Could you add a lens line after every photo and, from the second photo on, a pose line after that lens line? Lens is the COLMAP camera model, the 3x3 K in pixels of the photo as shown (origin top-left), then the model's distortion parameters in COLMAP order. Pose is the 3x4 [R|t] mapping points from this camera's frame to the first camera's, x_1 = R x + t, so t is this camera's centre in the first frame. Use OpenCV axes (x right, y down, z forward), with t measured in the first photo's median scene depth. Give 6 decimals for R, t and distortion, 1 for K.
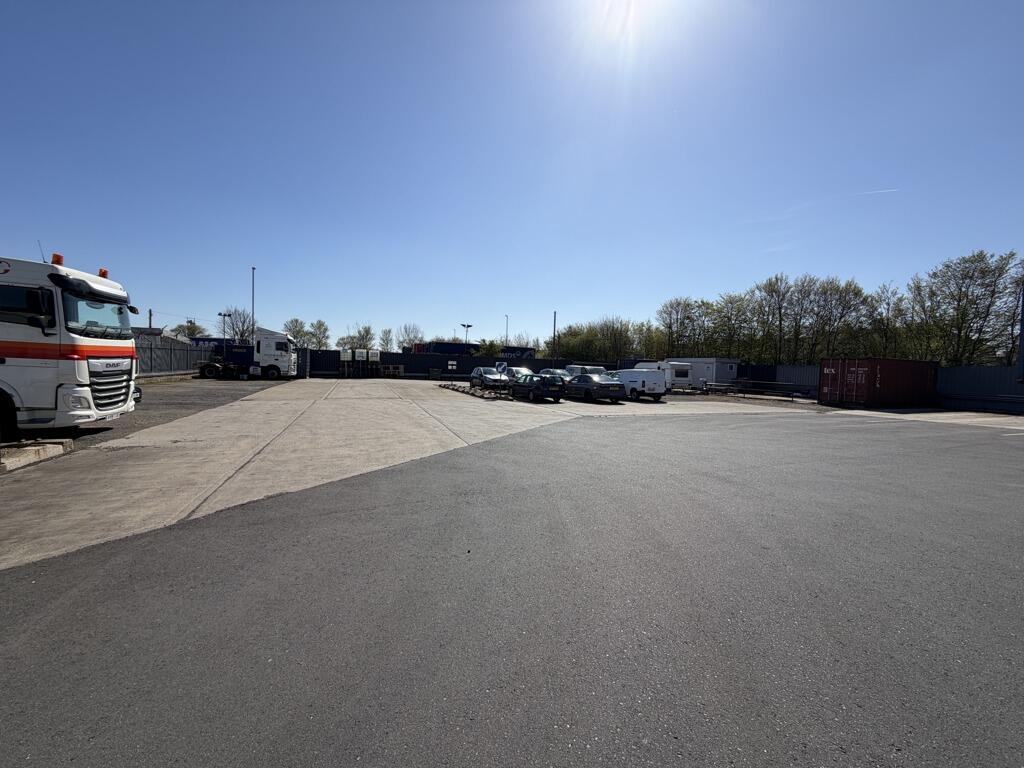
lens RADIAL K [[411.1, 0, 512.0], [0, 411.1, 384.0], [0, 0, 1]] dist [0.007619, -0.000228]
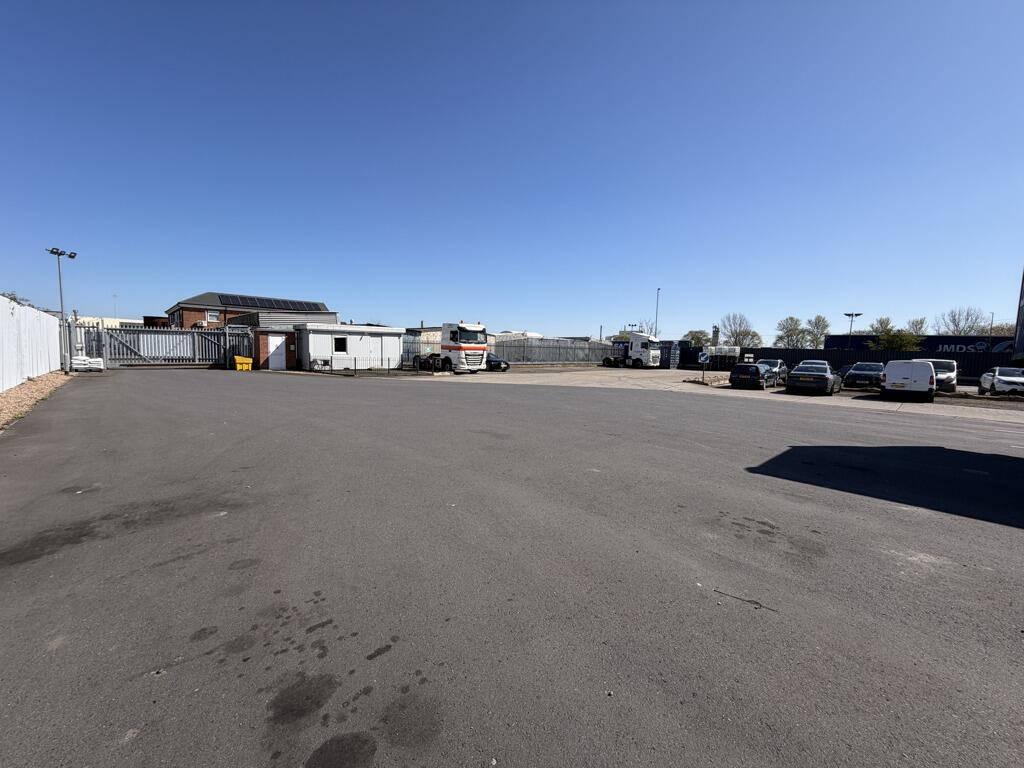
lens RADIAL K [[411.1, 0, 512.0], [0, 411.1, 384.0], [0, 0, 1]] dist [0.007619, -0.000228]
pose [[0.405772, 0.055448, -0.912291, 1.910959], [-0.056813, 0.997758, 0.035373, 0.062793], [0.912207, 0.037477, 0.408012, -0.005636]]
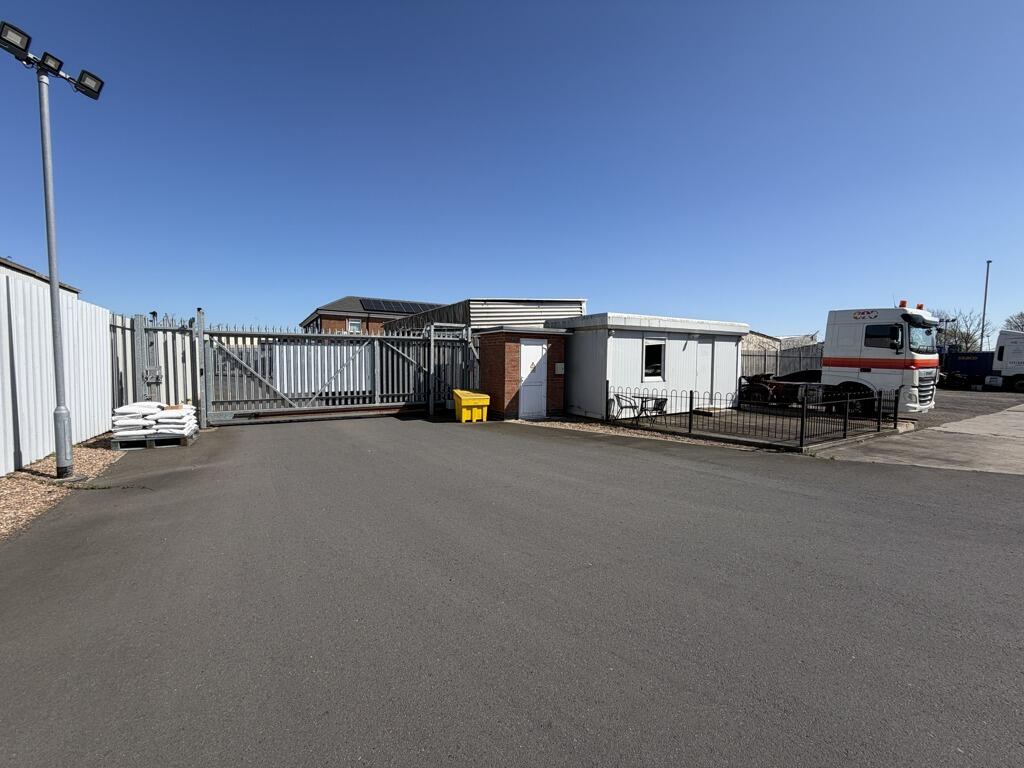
lens RADIAL K [[411.1, 0, 512.0], [0, 411.1, 384.0], [0, 0, 1]] dist [0.007619, -0.000228]
pose [[0.207762, 0.029499, -0.977735, 0.086430], [-0.051168, 0.998504, 0.019253, 0.032327], [0.976840, 0.046029, 0.208961, -0.597702]]
